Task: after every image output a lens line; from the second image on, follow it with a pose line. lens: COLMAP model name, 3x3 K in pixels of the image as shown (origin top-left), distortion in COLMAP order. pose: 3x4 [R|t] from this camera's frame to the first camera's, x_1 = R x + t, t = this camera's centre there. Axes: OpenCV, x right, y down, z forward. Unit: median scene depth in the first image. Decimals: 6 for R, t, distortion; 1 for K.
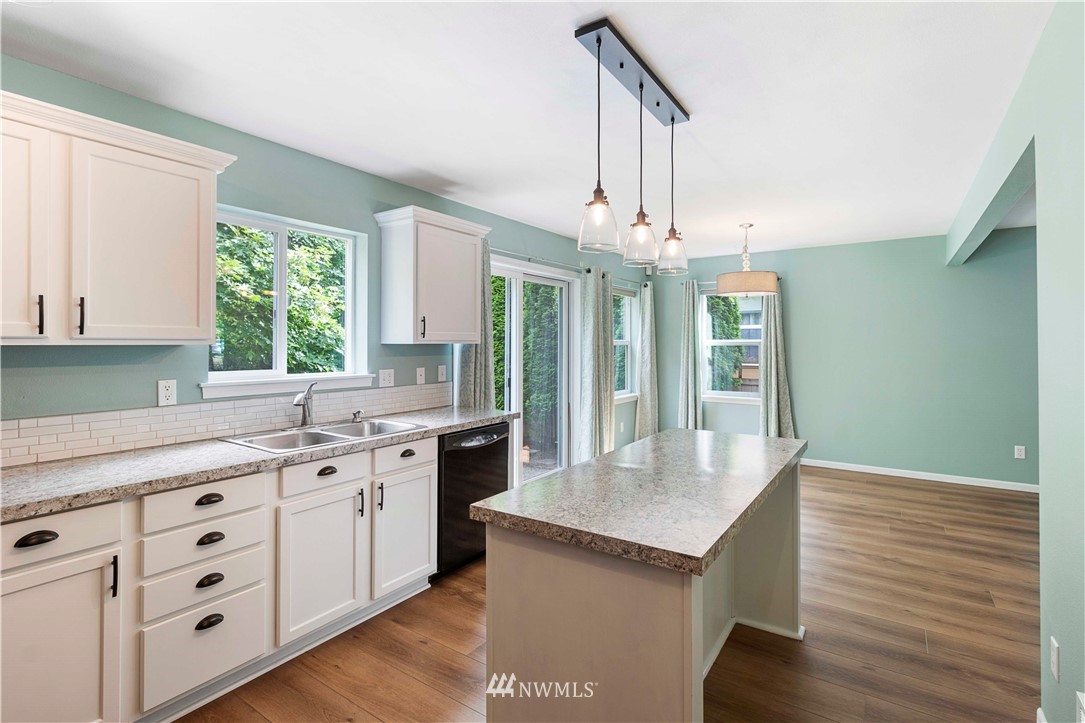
lens RADIAL K [[508.2, 0, 548.0], [0, 508.2, 346.5], [0, 0, 1]] dist [-0.000825, 0.000120]
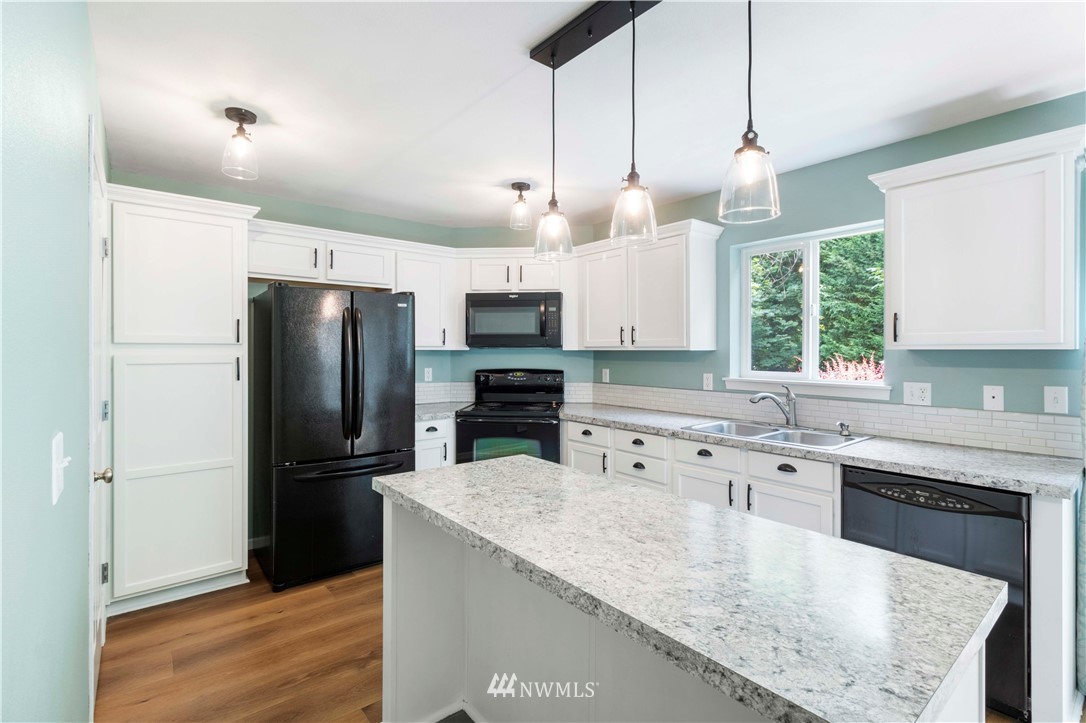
lens RADIAL K [[503.5, 0, 545.0], [0, 503.5, 349.0], [0, 0, 1]] dist [-0.000849, -0.000172]
pose [[-0.296025, 0.002841, -0.955176, 0.727939], [-0.000024, 0.999996, 0.002982, -0.009854], [0.955180, 0.000906, -0.296024, 0.851557]]
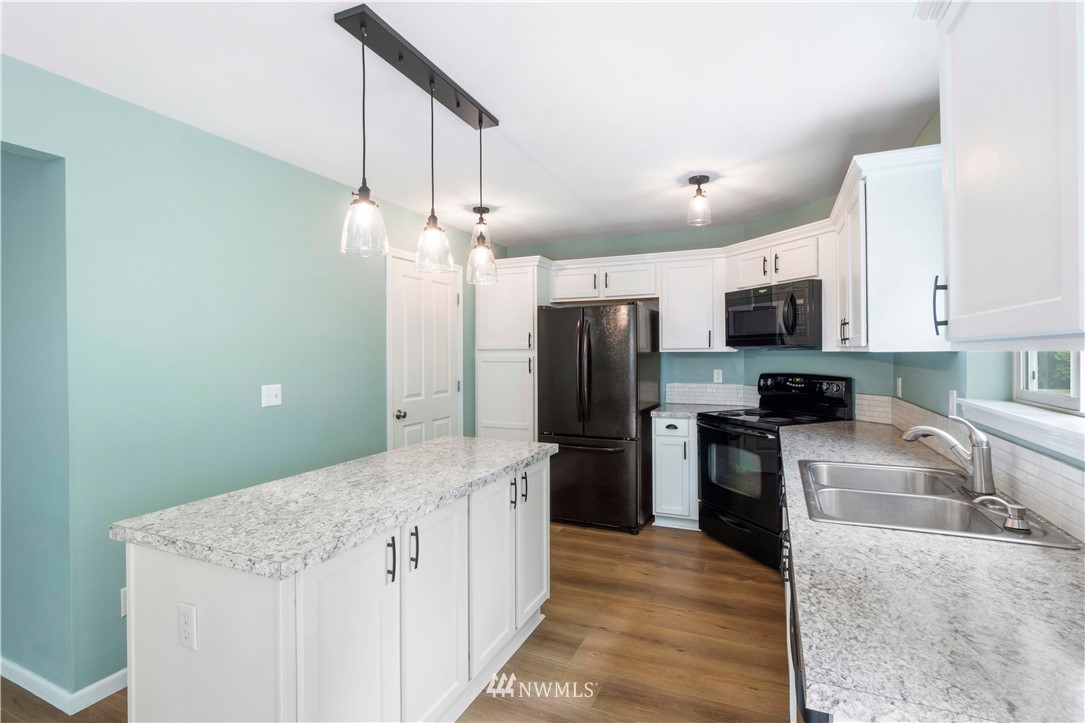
lens RADIAL K [[508.2, 0, 548.0], [0, 508.2, 346.5], [0, 0, 1]] dist [-0.000825, 0.000120]
pose [[-0.985078, 0.010505, -0.171788, 0.110784], [0.011969, 0.999900, -0.007487, -0.012941], [0.171693, -0.009431, -0.985105, 1.542301]]
